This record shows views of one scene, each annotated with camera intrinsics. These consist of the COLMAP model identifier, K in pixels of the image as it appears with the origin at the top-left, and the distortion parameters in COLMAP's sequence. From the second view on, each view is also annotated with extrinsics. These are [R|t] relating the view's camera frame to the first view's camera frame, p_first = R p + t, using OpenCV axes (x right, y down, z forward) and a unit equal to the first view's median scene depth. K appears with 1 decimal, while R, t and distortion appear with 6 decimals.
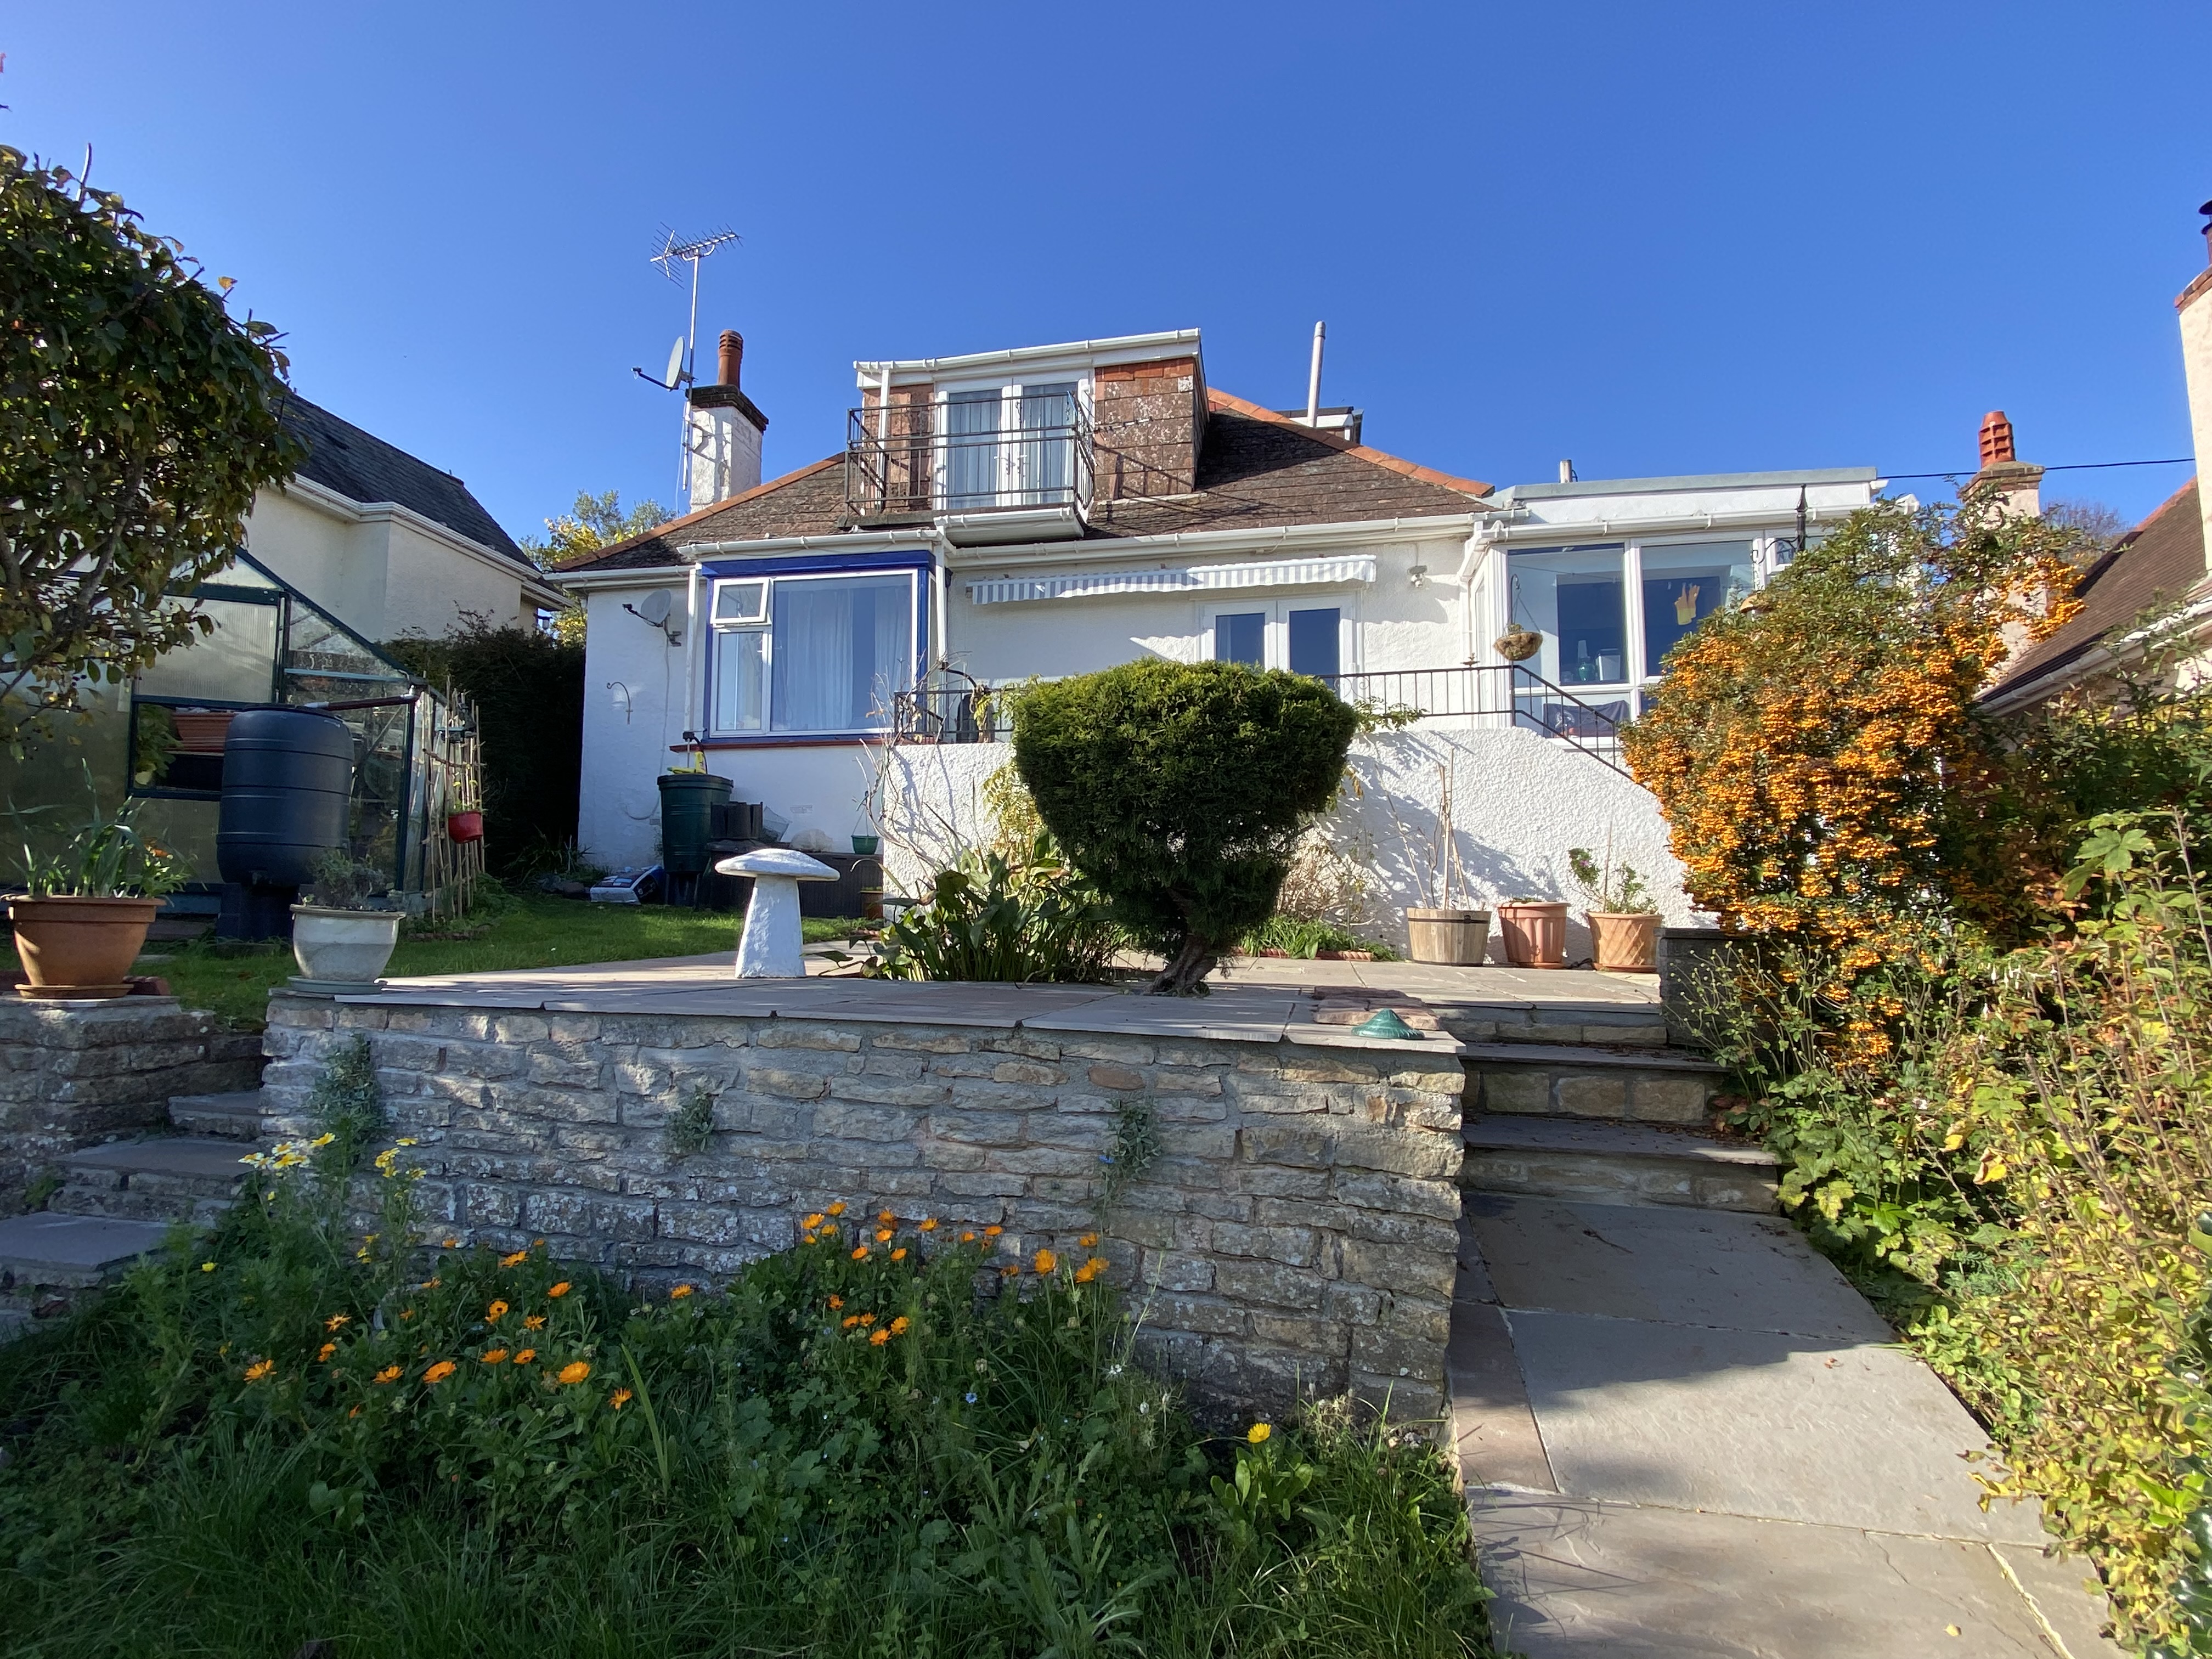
lens RADIAL K [[1117.2, 0, 1106.0], [0, 1117.2, 829.5], [0, 0, 1]] dist [0.128684, -0.115553]
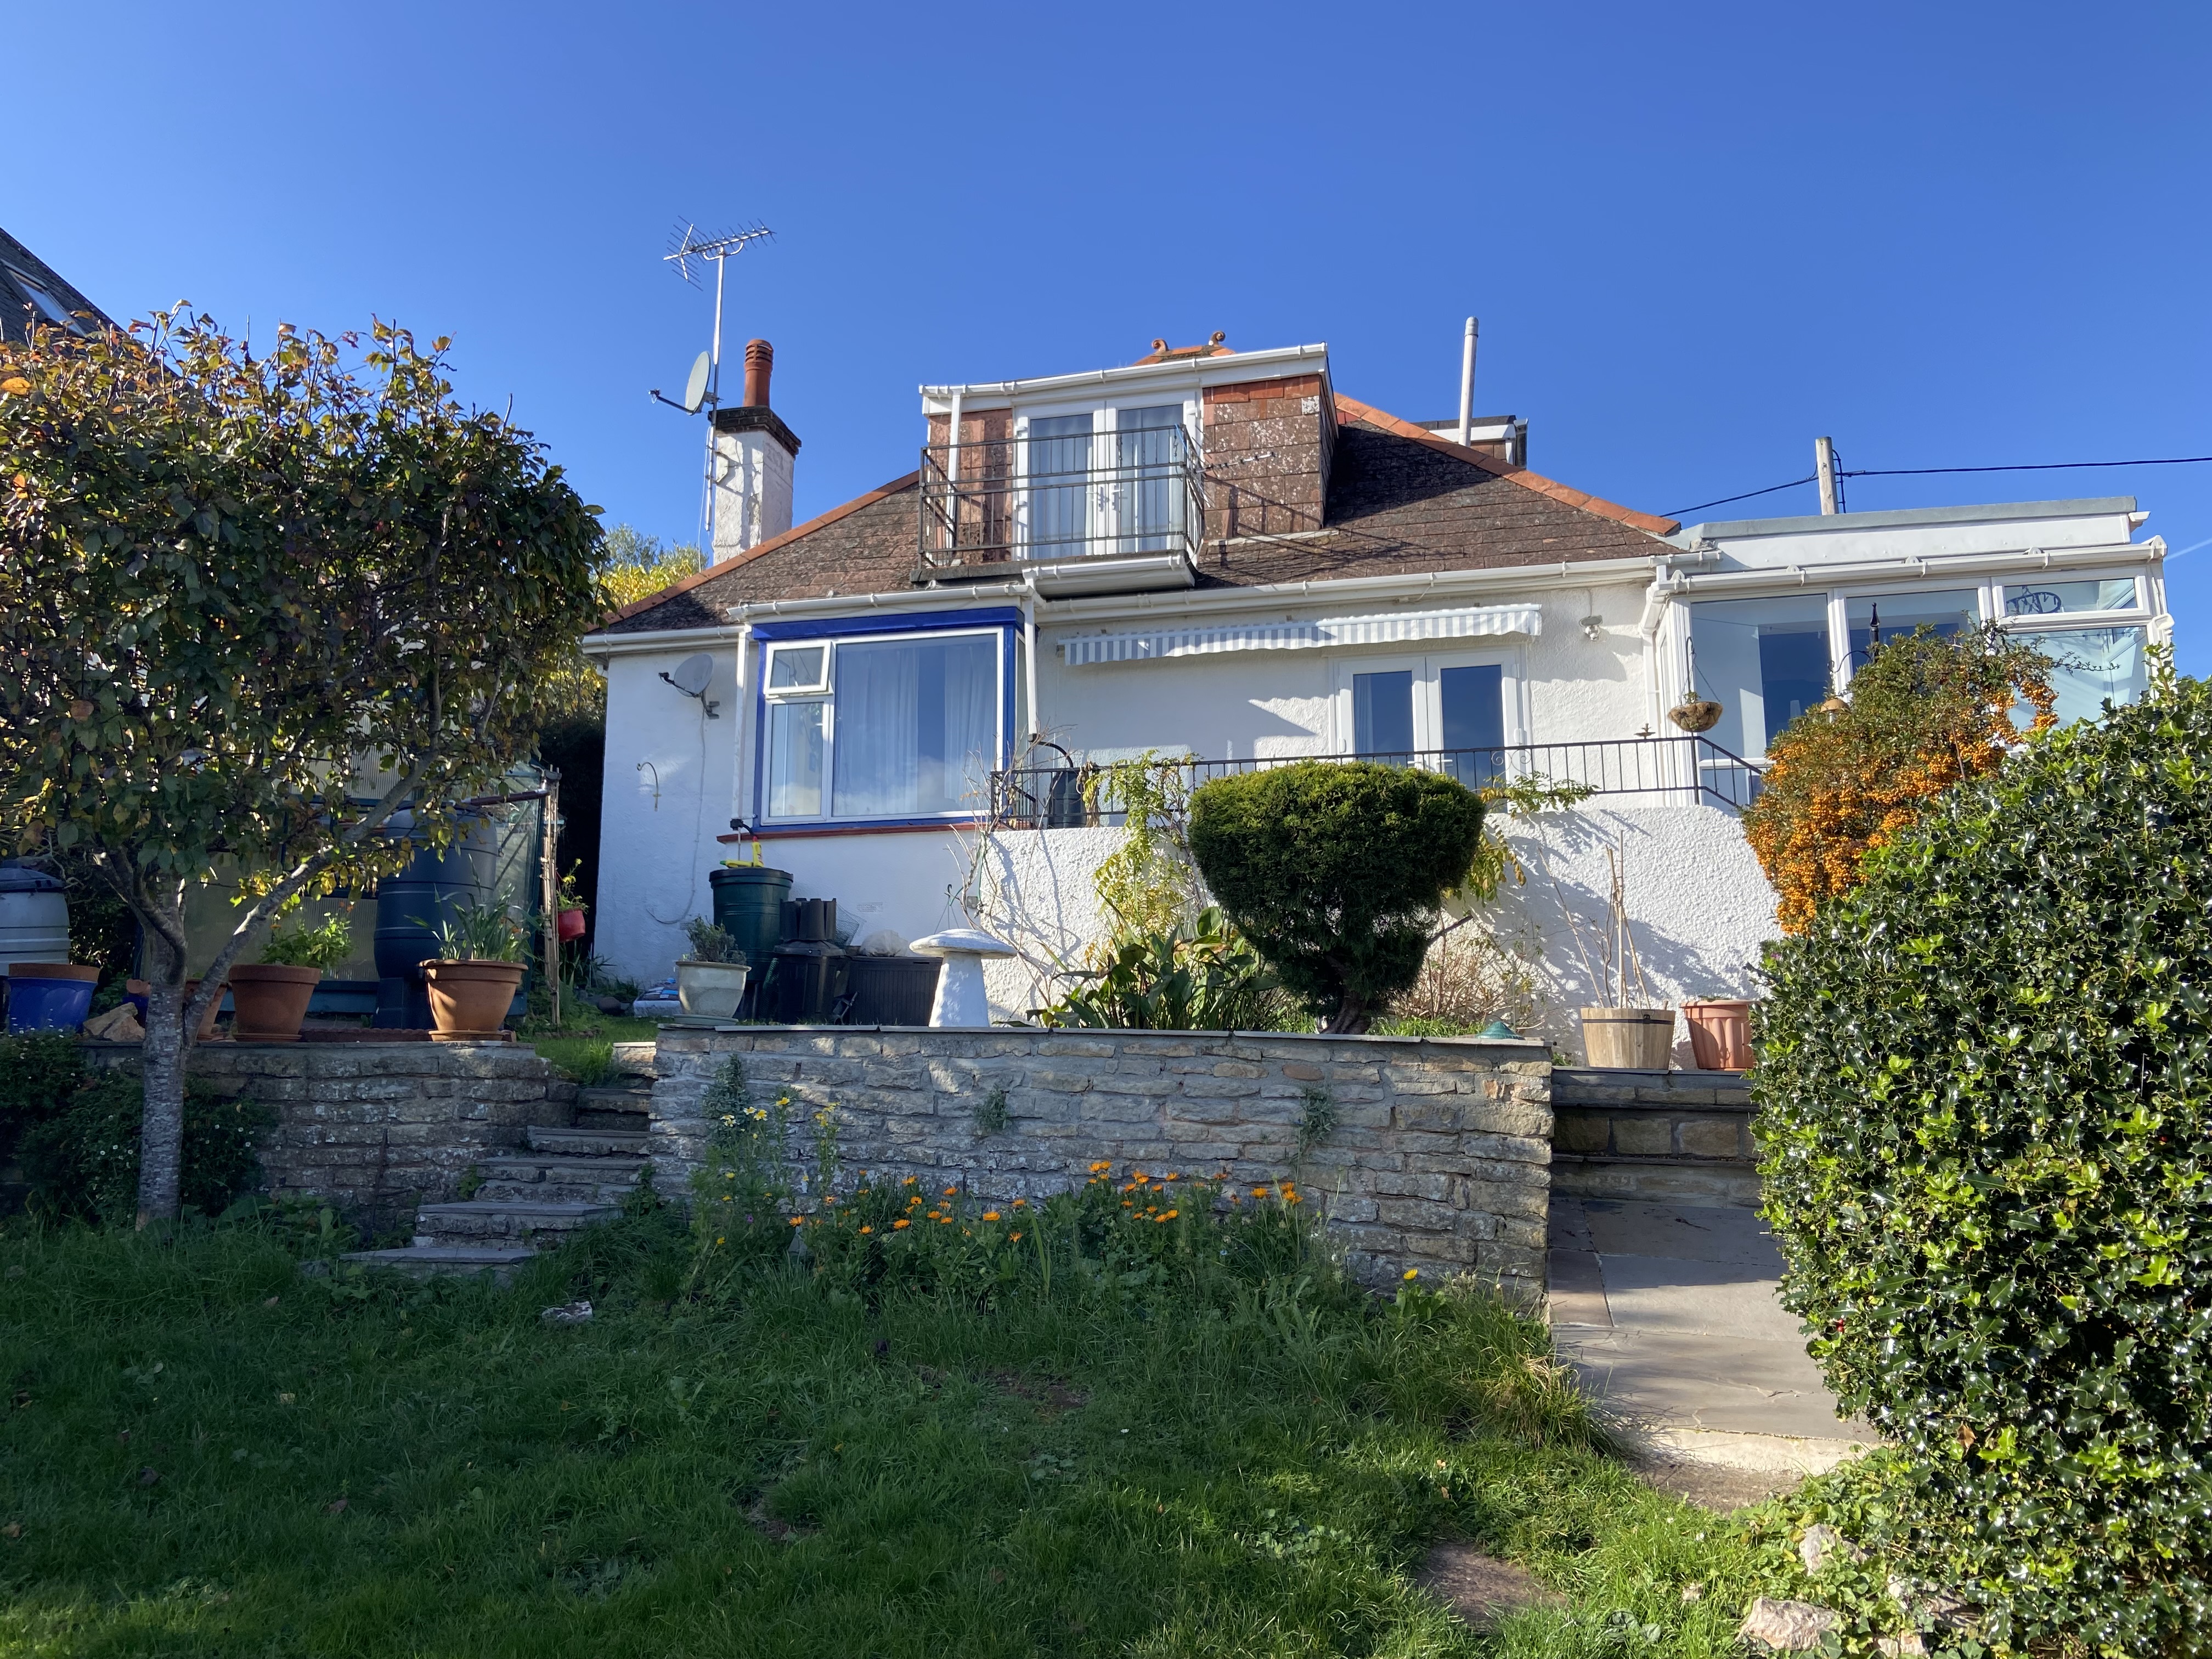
lens RADIAL K [[1673.2, 0, 1102.4], [0, 1673.2, 788.0], [0, 0, 1]] dist [0.170538, -0.225750]
pose [[0.998783, -0.012040, -0.047819, -0.042597], [0.007356, 0.995262, -0.096948, 0.022411], [0.048760, 0.096479, 0.994140, -0.353929]]
